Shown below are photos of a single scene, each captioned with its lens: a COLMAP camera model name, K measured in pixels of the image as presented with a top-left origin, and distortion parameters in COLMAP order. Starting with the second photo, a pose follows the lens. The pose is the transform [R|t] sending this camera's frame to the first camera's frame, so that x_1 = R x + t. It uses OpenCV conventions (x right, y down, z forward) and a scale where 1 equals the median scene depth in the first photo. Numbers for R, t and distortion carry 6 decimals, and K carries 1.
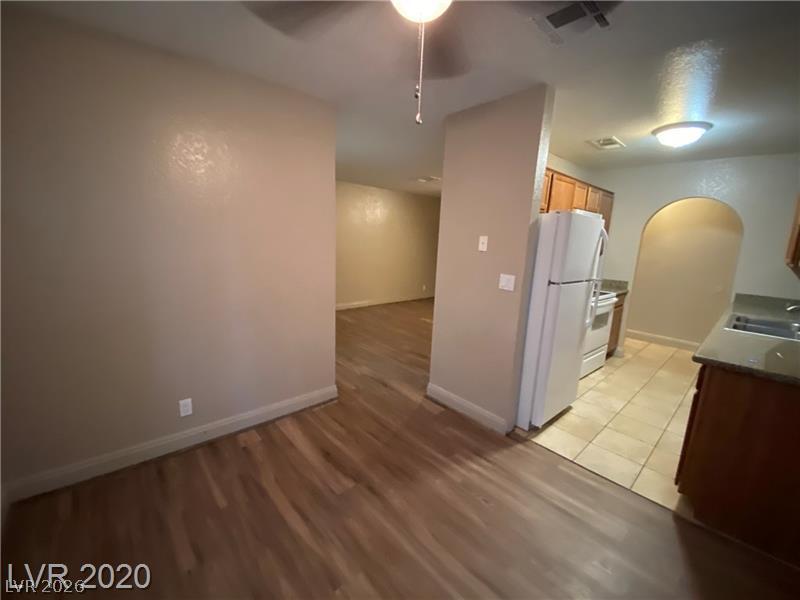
lens RADIAL K [[328.9, 0, 396.7], [0, 328.9, 297.6], [0, 0, 1]] dist [-0.024723, -0.000831]
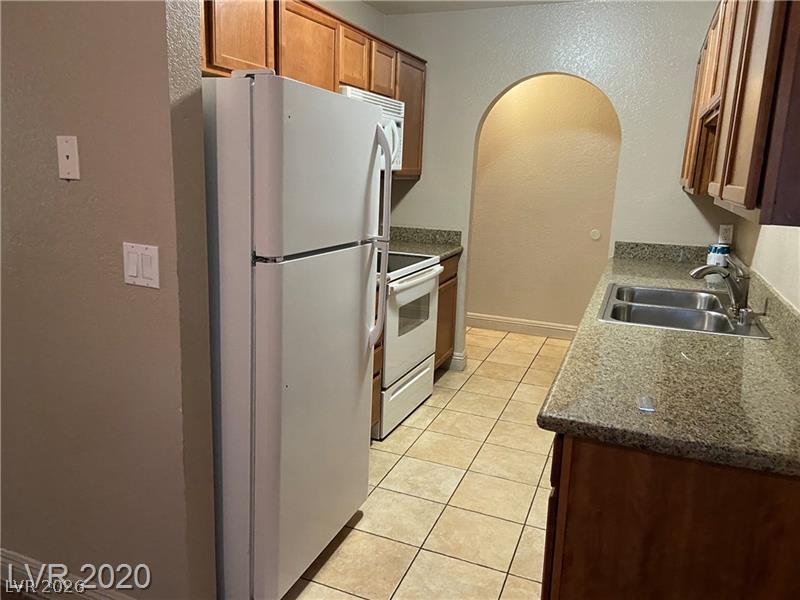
lens RADIAL K [[608.8, 0, 400.0], [0, 608.8, 300.0], [0, 0, 1]] dist [0.094595, 0.000575]
pose [[0.887494, -0.109550, 0.447608, 0.226970], [0.086514, 0.993670, 0.071661, -0.026557], [-0.452625, -0.024874, 0.891354, 0.197547]]
